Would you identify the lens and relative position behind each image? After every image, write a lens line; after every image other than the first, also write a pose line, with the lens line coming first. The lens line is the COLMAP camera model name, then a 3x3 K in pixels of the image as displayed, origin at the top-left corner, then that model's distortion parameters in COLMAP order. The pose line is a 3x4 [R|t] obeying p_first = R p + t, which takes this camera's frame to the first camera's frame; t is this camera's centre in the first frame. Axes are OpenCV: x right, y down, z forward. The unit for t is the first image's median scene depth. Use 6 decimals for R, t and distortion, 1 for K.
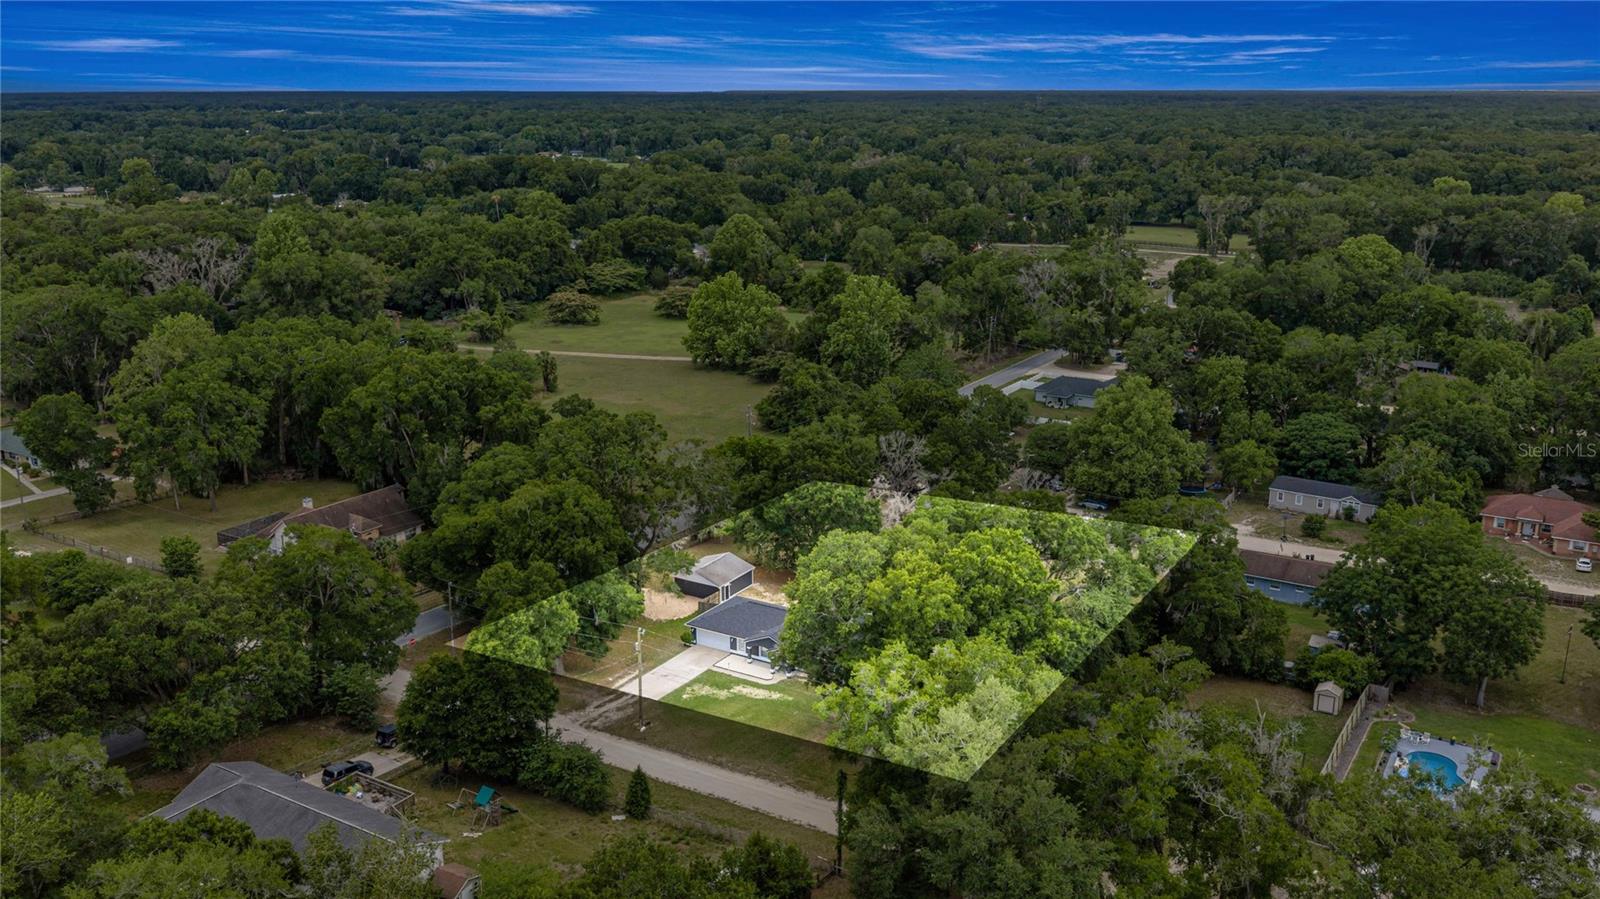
lens RADIAL K [[1323.9, 0, 800.0], [0, 1323.9, 449.5], [0, 0, 1]] dist [0.067903, -0.115622]
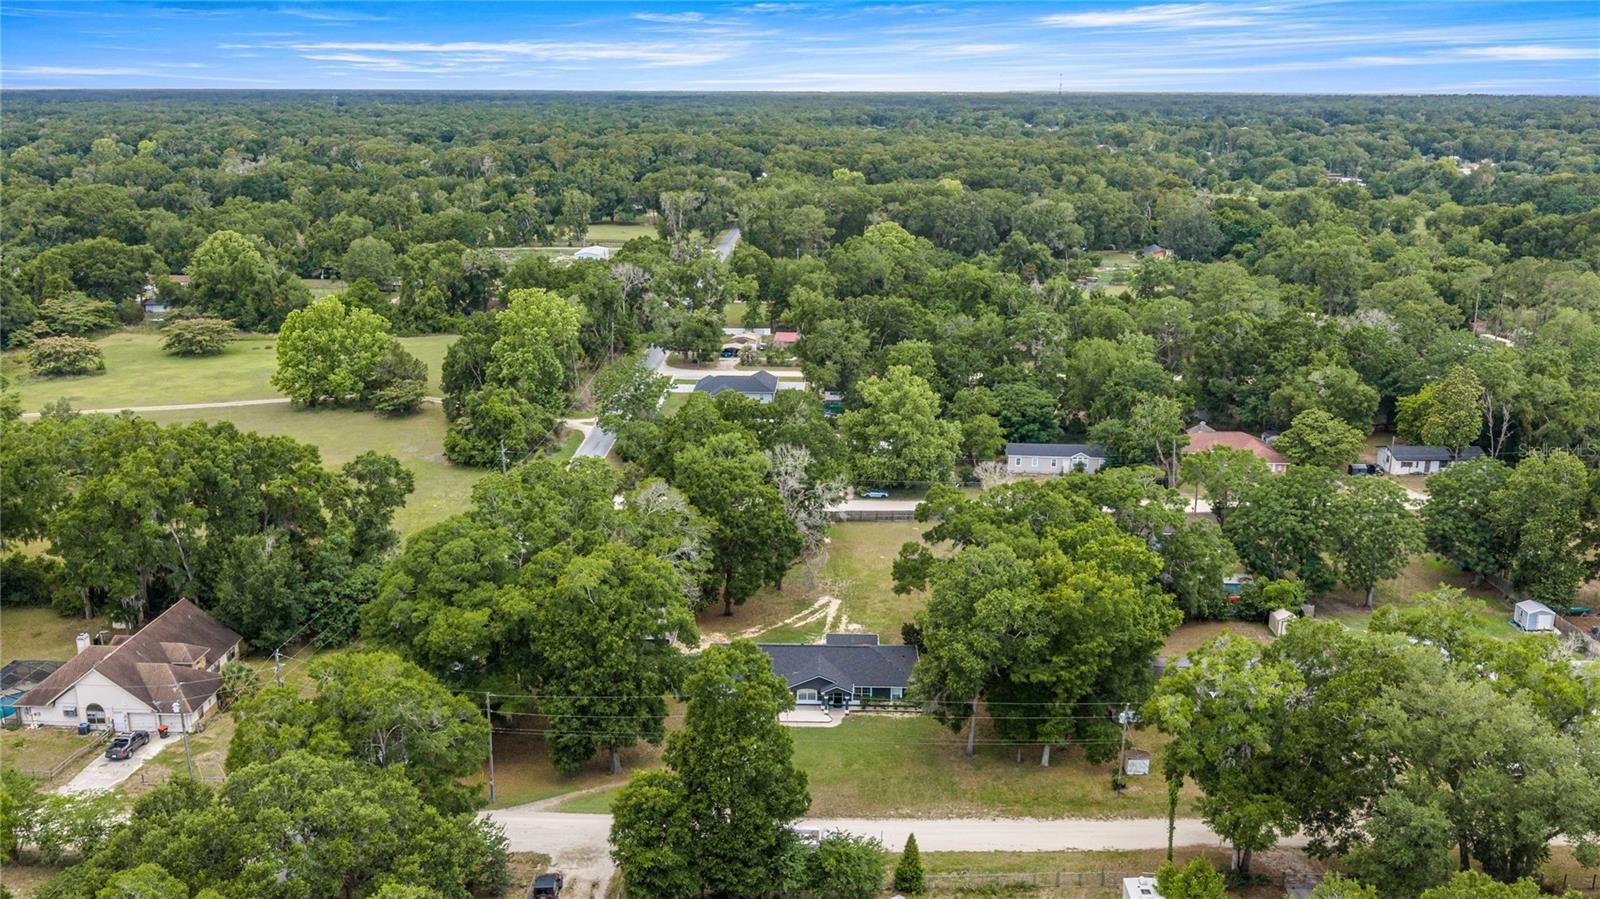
lens RADIAL K [[1323.9, 0, 800.0], [0, 1323.9, 449.5], [0, 0, 1]] dist [0.067903, -0.115622]
pose [[0.870810, -0.128714, 0.474471, -0.154435], [0.128679, 0.991147, 0.032708, -0.016518], [-0.474481, 0.032573, 0.879663, 0.061513]]
